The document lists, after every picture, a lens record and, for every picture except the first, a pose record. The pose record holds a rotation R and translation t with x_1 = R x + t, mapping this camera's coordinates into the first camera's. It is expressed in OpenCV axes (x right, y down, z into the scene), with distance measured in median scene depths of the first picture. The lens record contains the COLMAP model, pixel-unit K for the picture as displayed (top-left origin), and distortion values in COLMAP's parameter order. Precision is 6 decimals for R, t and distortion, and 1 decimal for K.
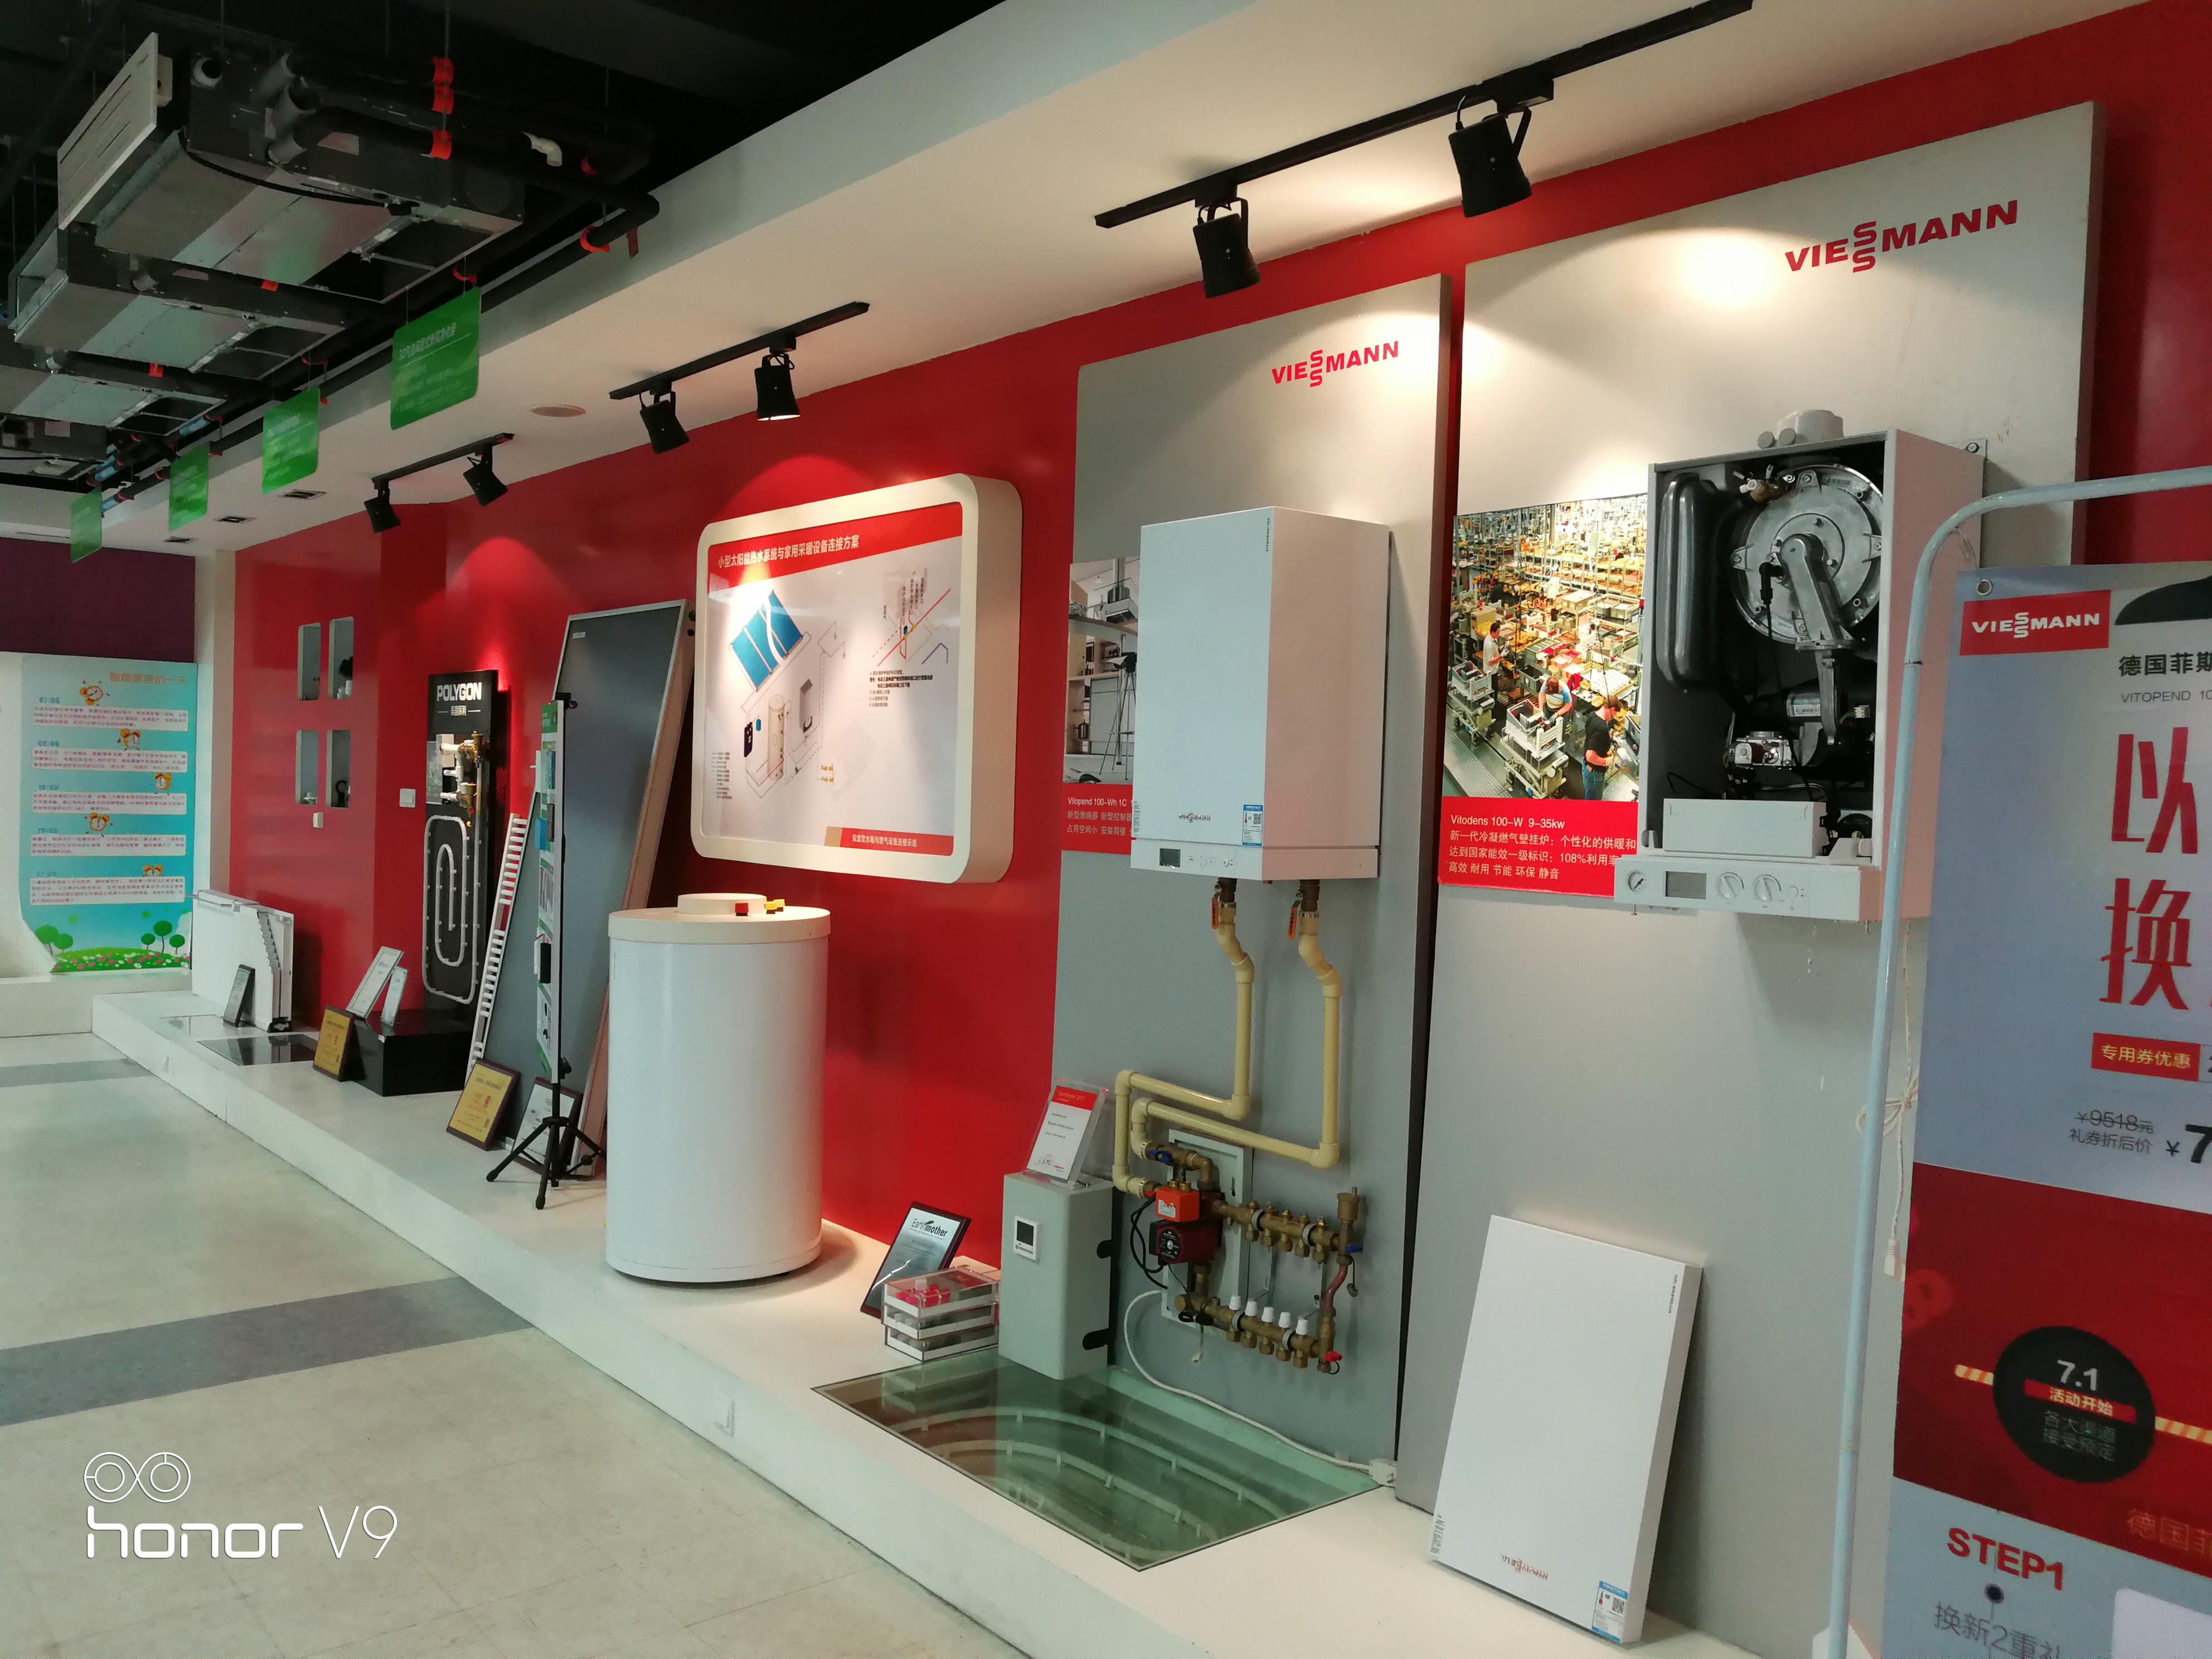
lens RADIAL K [[1736.0, 0, 1120.7], [0, 1736.0, 826.0], [0, 0, 1]] dist [0.016002, -0.003748]
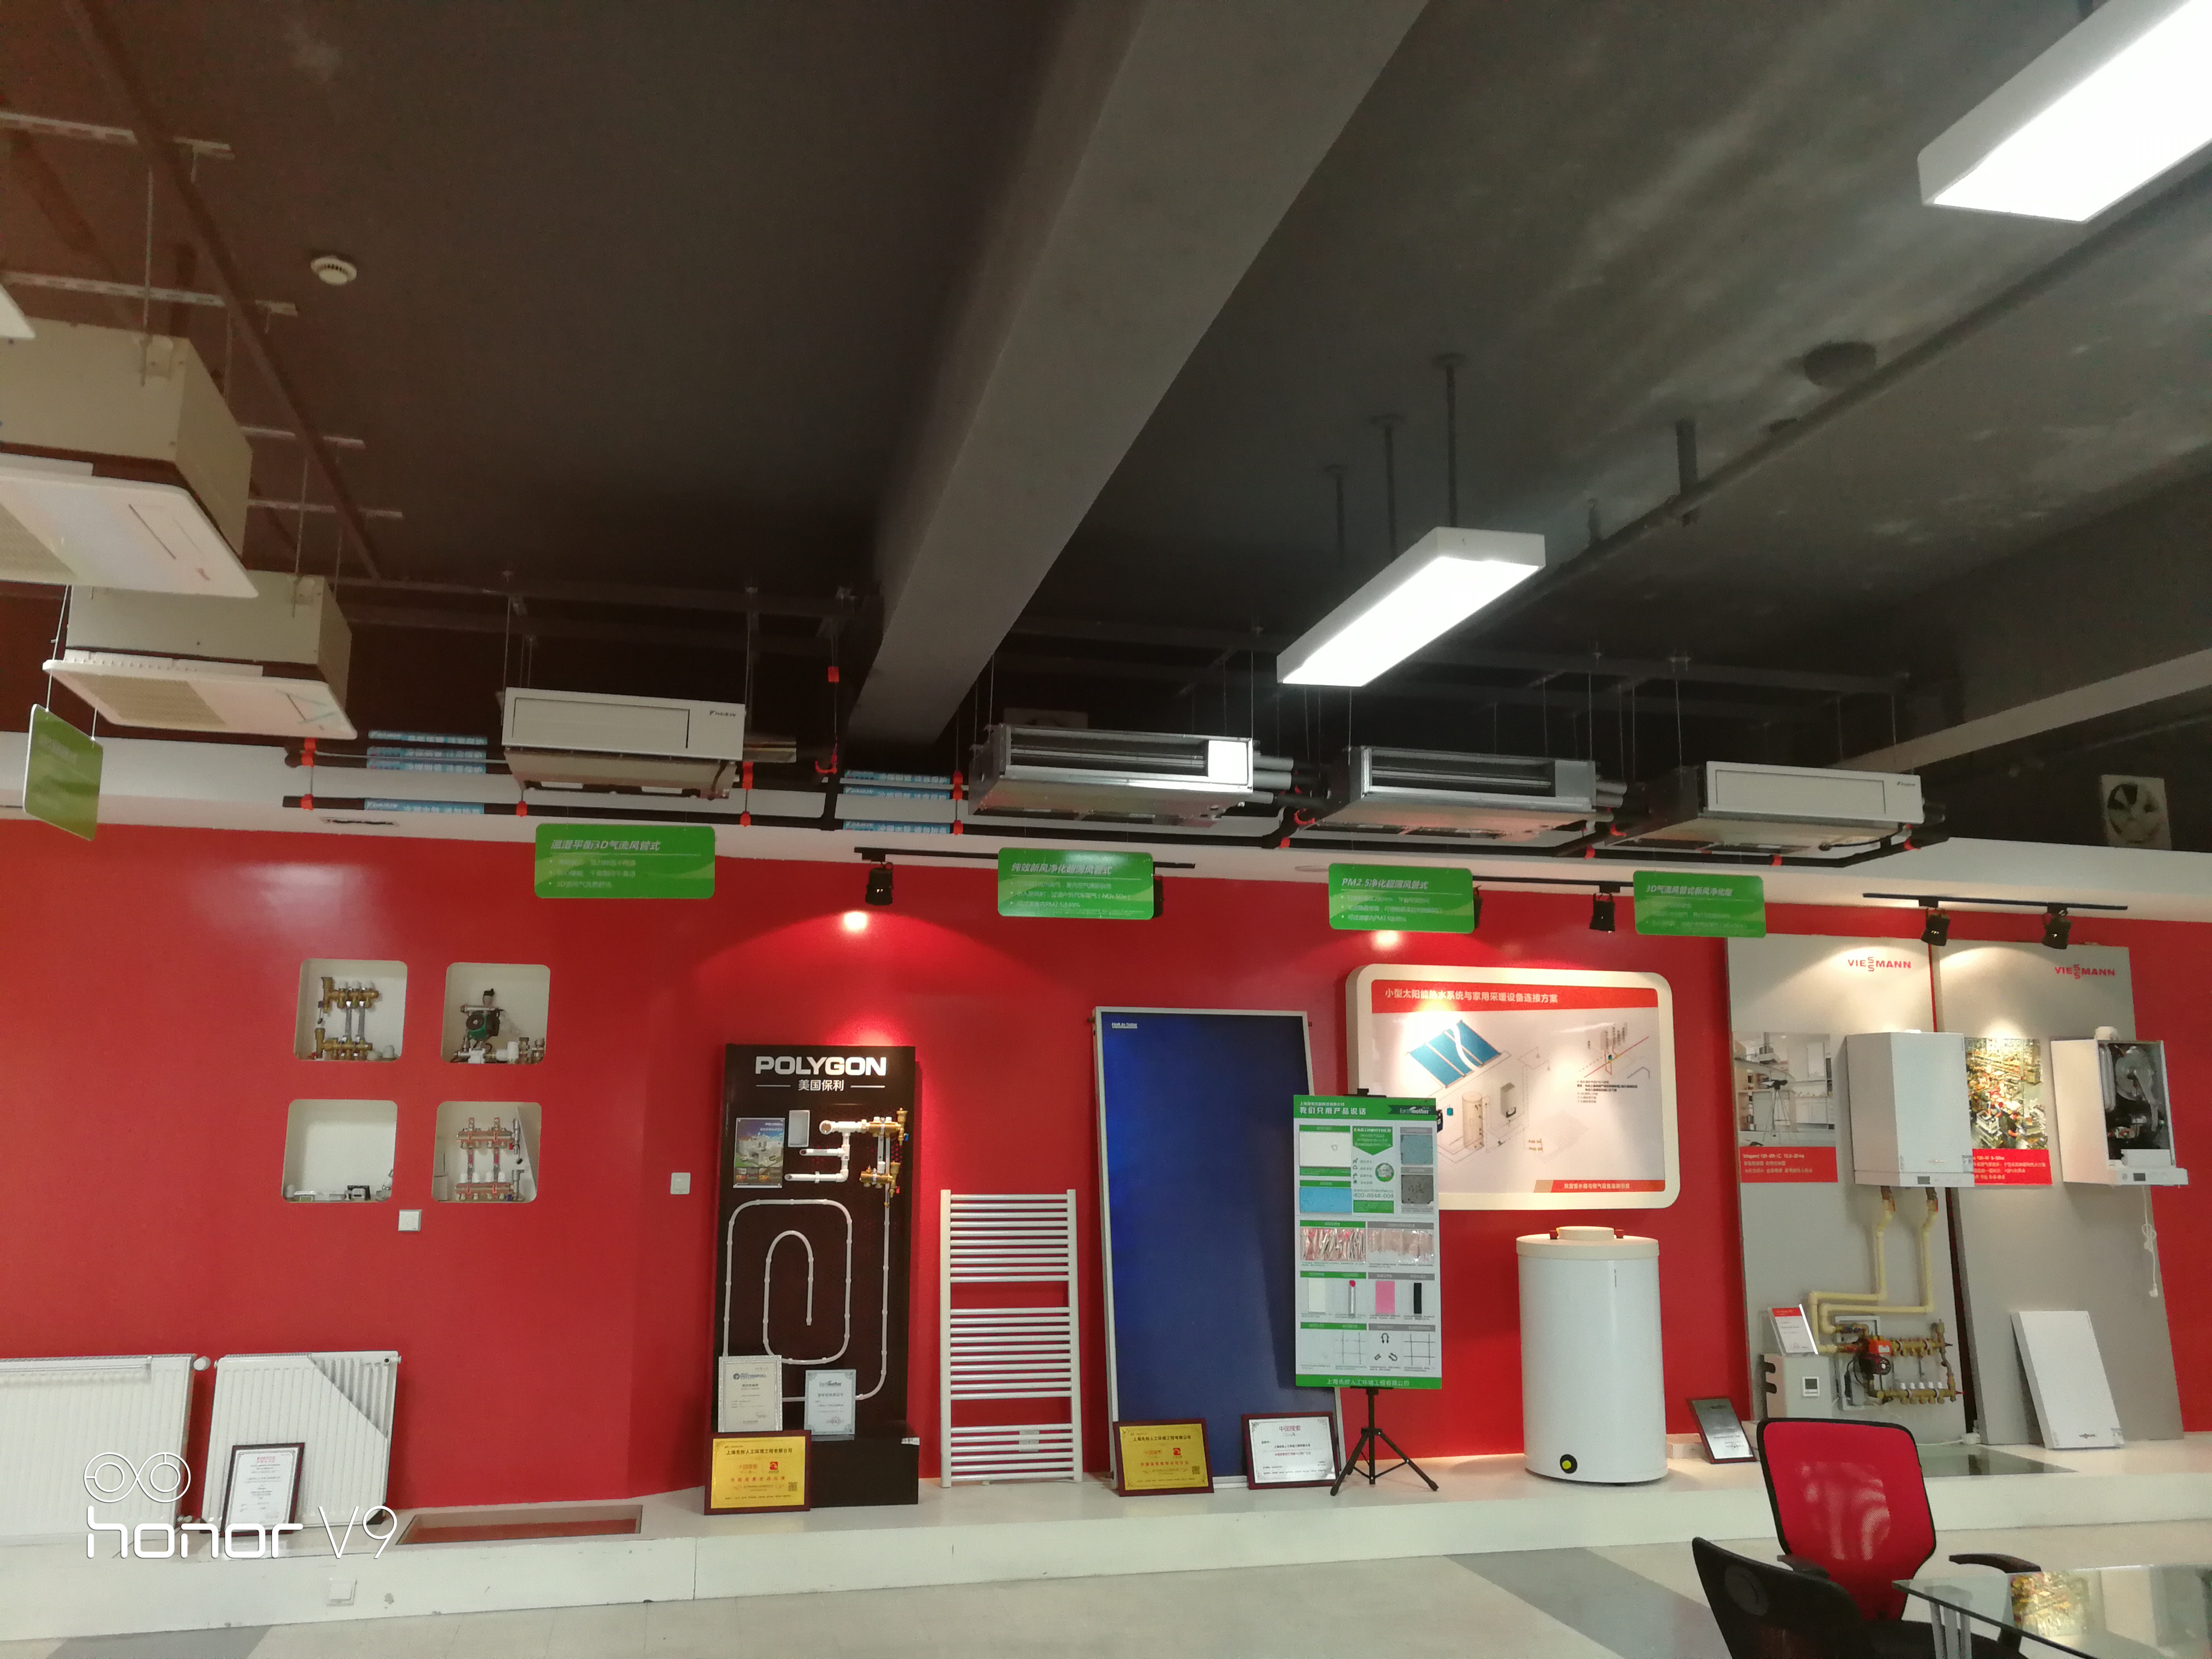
lens RADIAL K [[1736.0, 0, 1112.6], [0, 1736.0, 841.2], [0, 0, 1]] dist [0.016002, -0.003748]
pose [[0.434342, 0.119577, 0.892775, -1.686379], [0.029288, 0.988750, -0.146681, -0.078286], [-0.900272, 0.089857, 0.425954, 0.628010]]
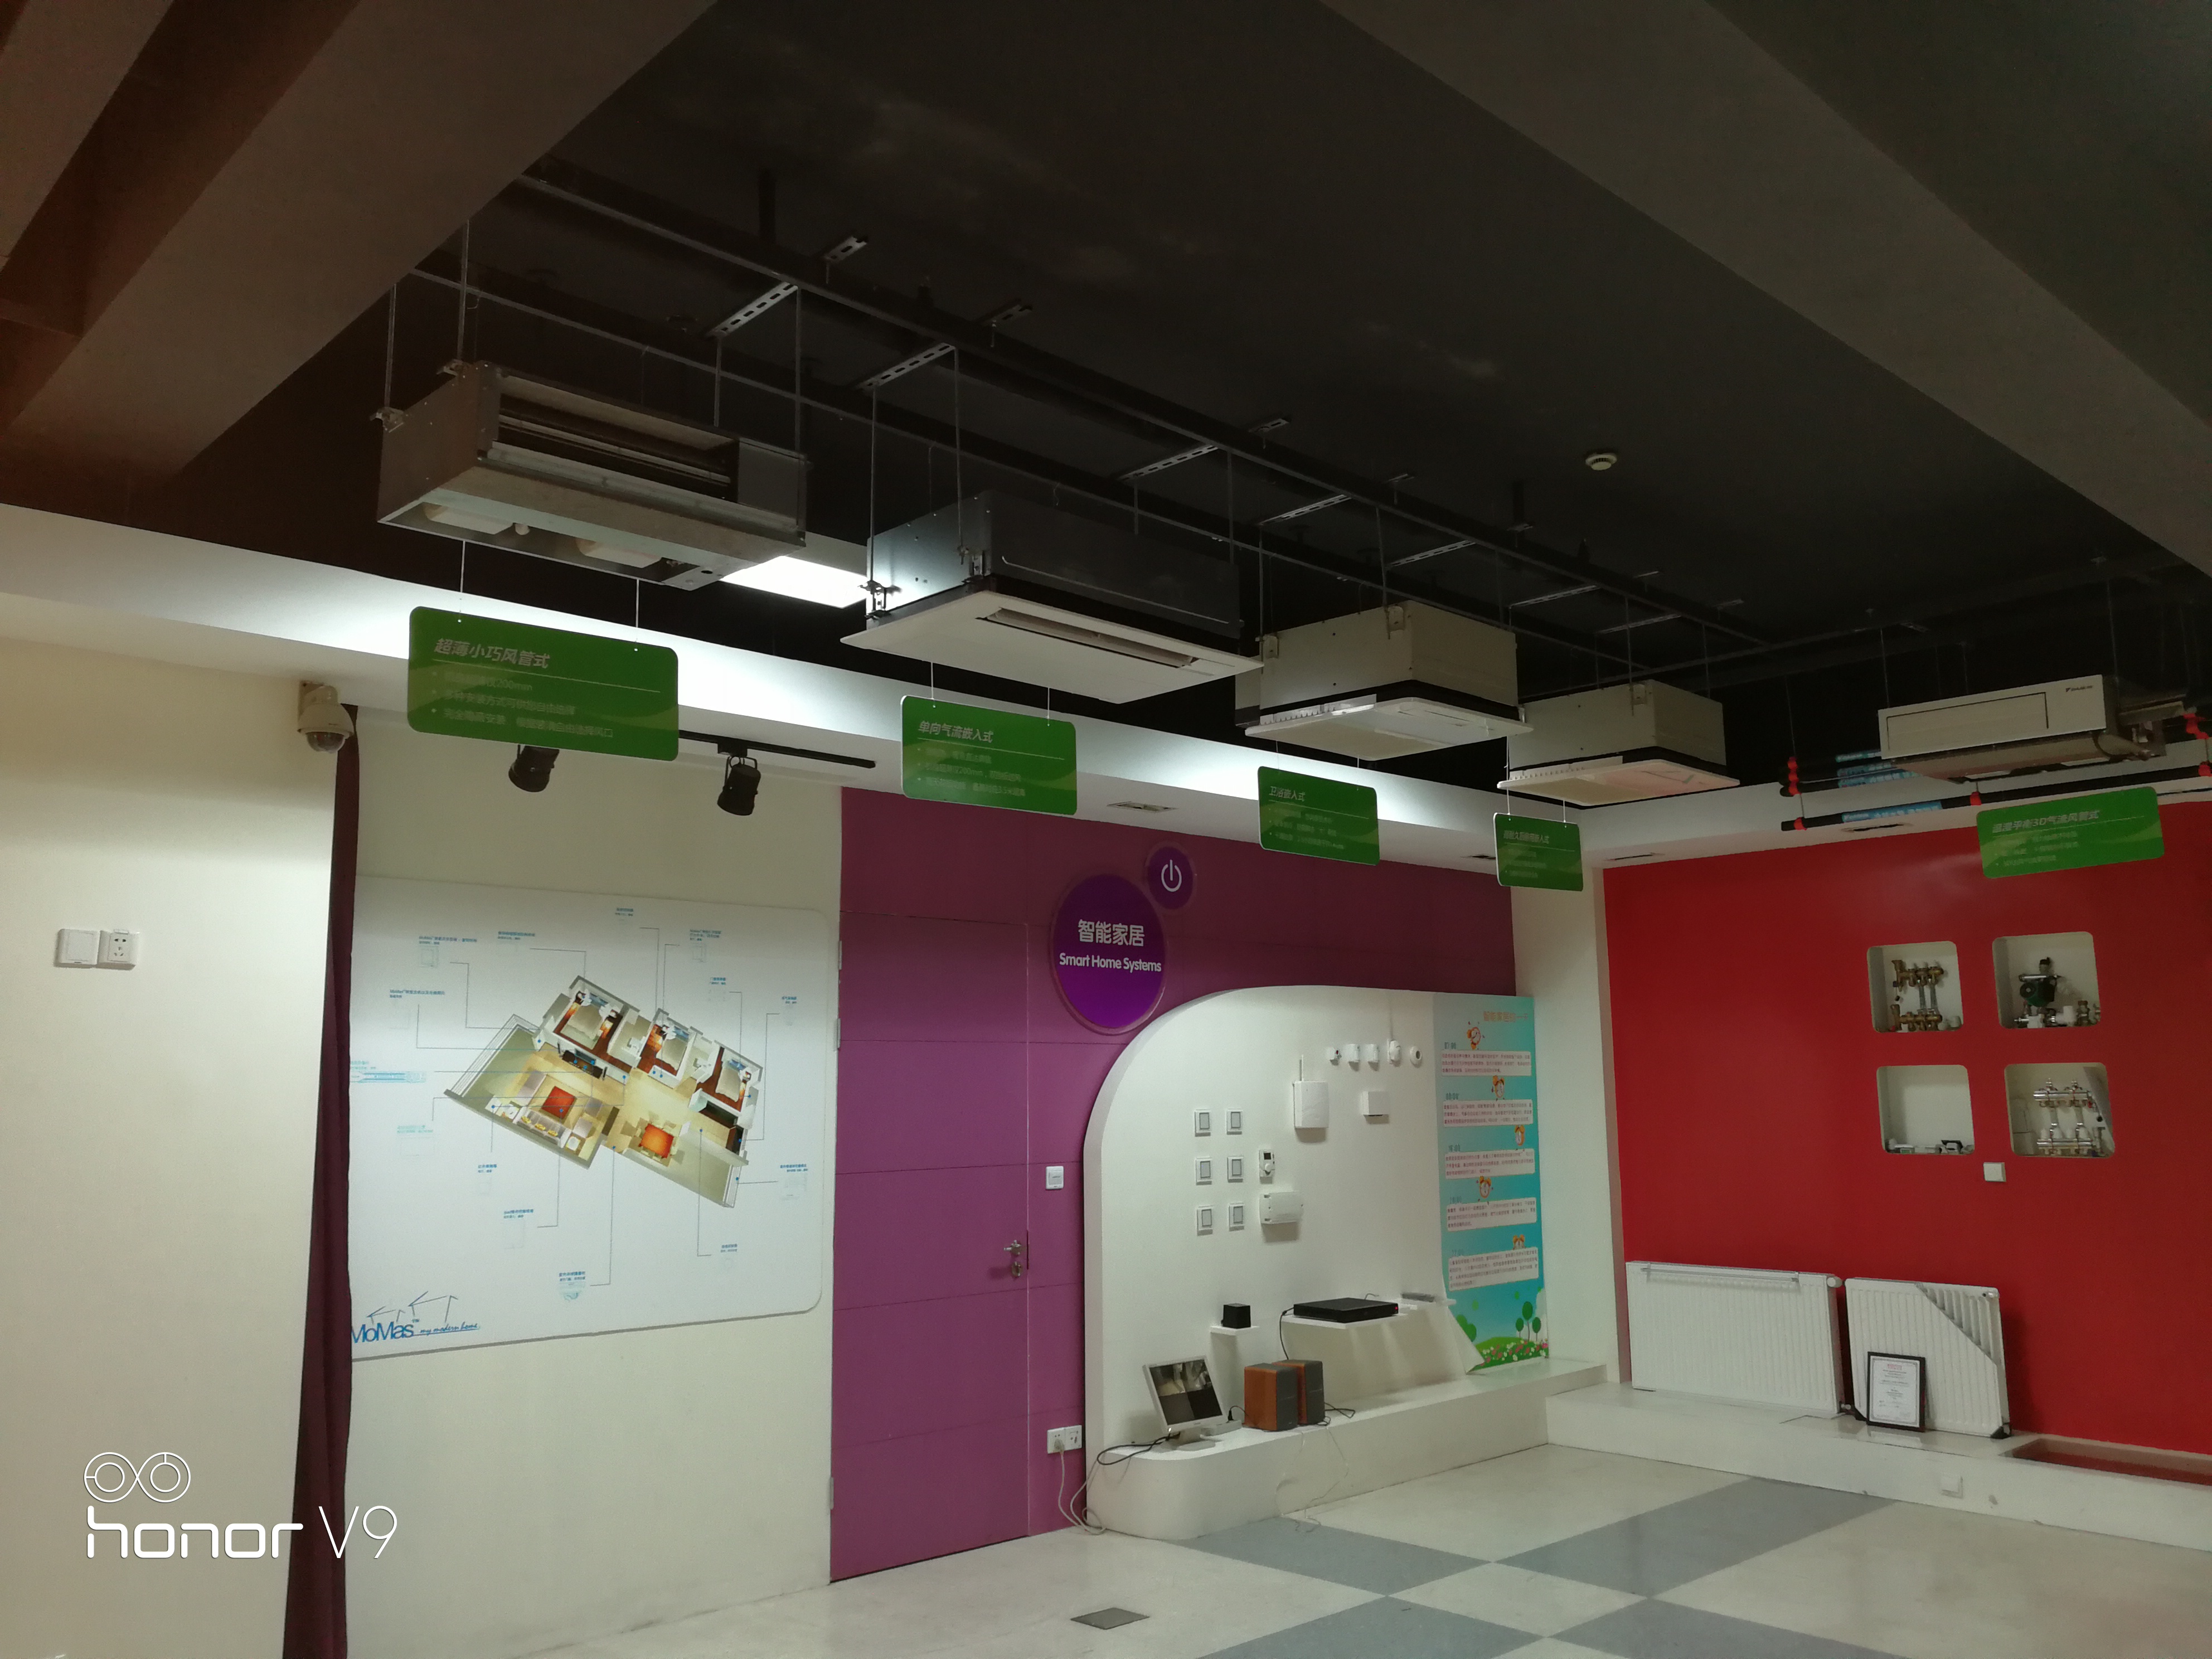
lens RADIAL K [[1736.0, 0, 1088.3], [0, 1736.0, 833.8], [0, 0, 1]] dist [0.016002, -0.003748]
pose [[0.997661, -0.033549, 0.059555, -1.551403], [0.043388, 0.984057, -0.172479, -0.063909], [-0.052819, 0.174659, 0.983211, 0.260685]]
